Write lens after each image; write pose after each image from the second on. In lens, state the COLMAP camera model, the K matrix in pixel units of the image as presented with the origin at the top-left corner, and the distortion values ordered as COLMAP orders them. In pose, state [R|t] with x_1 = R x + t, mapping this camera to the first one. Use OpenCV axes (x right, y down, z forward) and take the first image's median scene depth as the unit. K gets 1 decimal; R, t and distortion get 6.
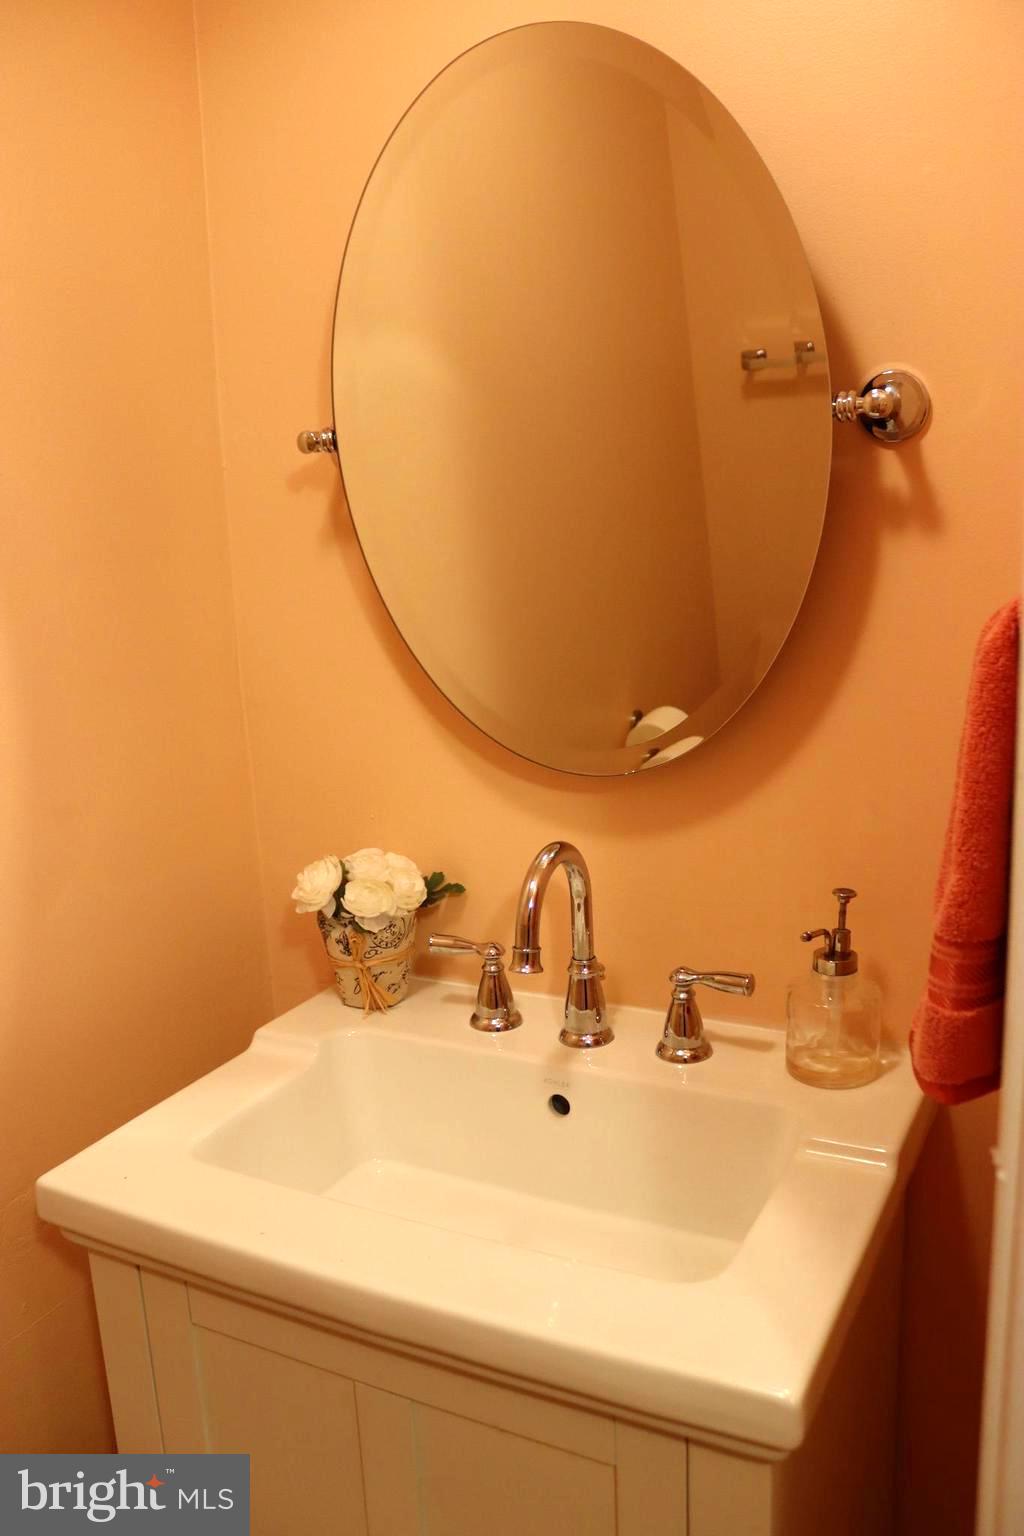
lens RADIAL K [[1286.3, 0, 512.0], [0, 1286.3, 768.0], [0, 0, 1]] dist [-0.161929, 0.162195]
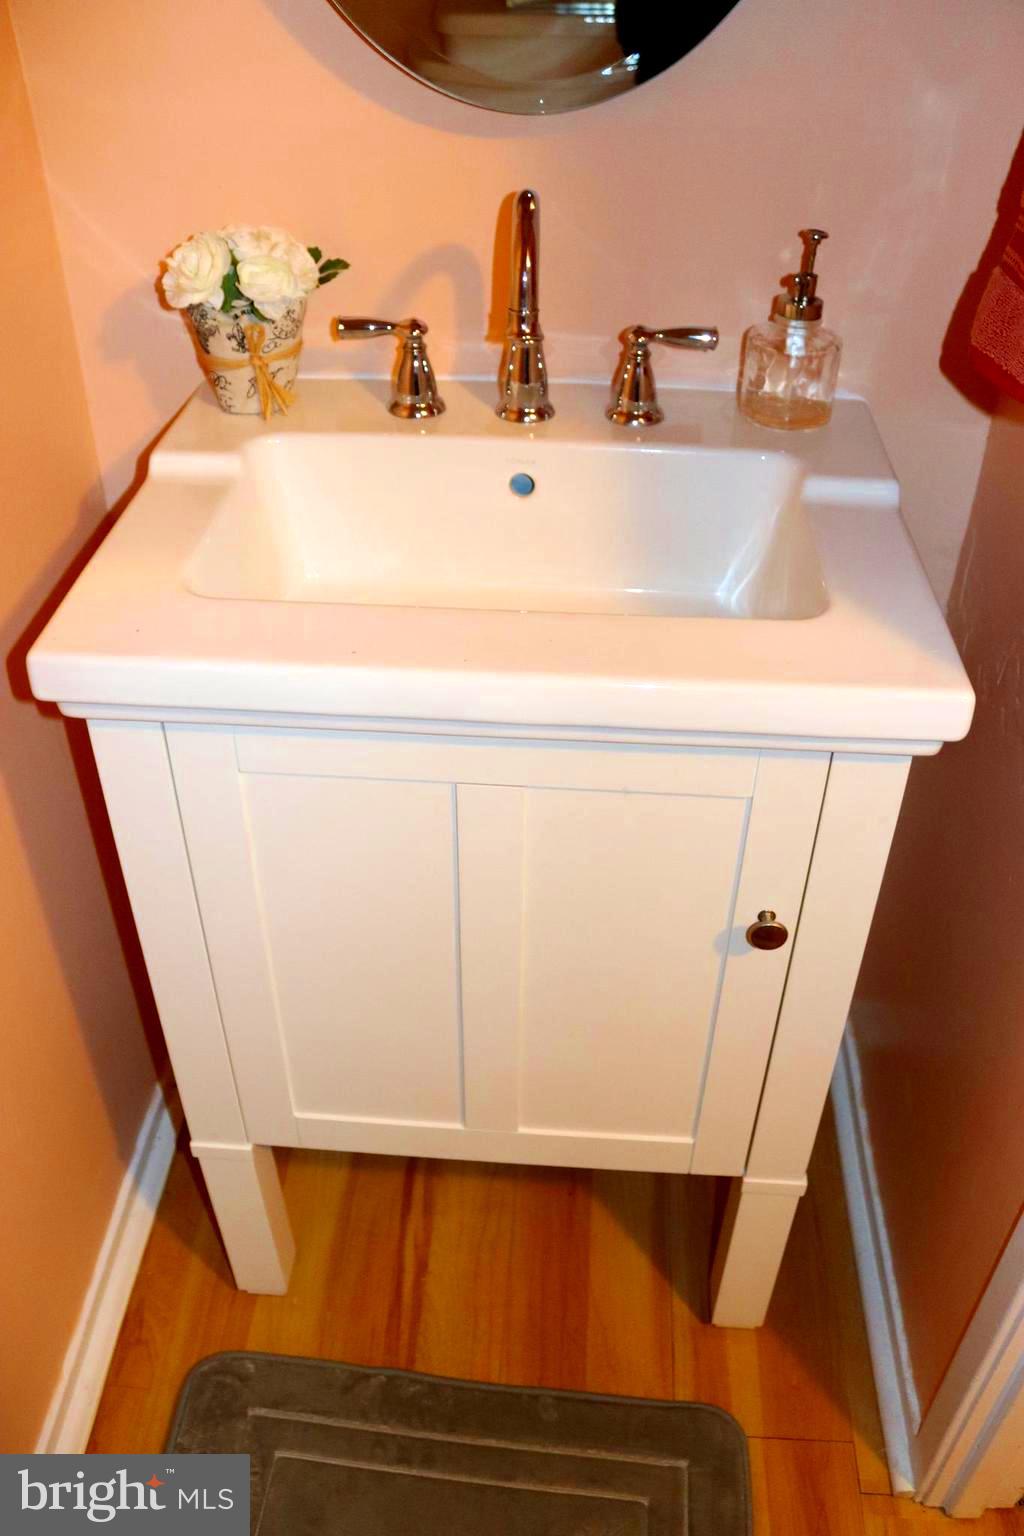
lens RADIAL K [[1286.3, 0, 512.0], [0, 1286.3, 768.0], [0, 0, 1]] dist [-0.161929, 0.162195]
pose [[0.917744, -0.201156, 0.342466, -0.312127], [0.035396, 0.900251, 0.433930, 0.036981], [-0.395593, -0.386114, 0.833320, 0.110698]]
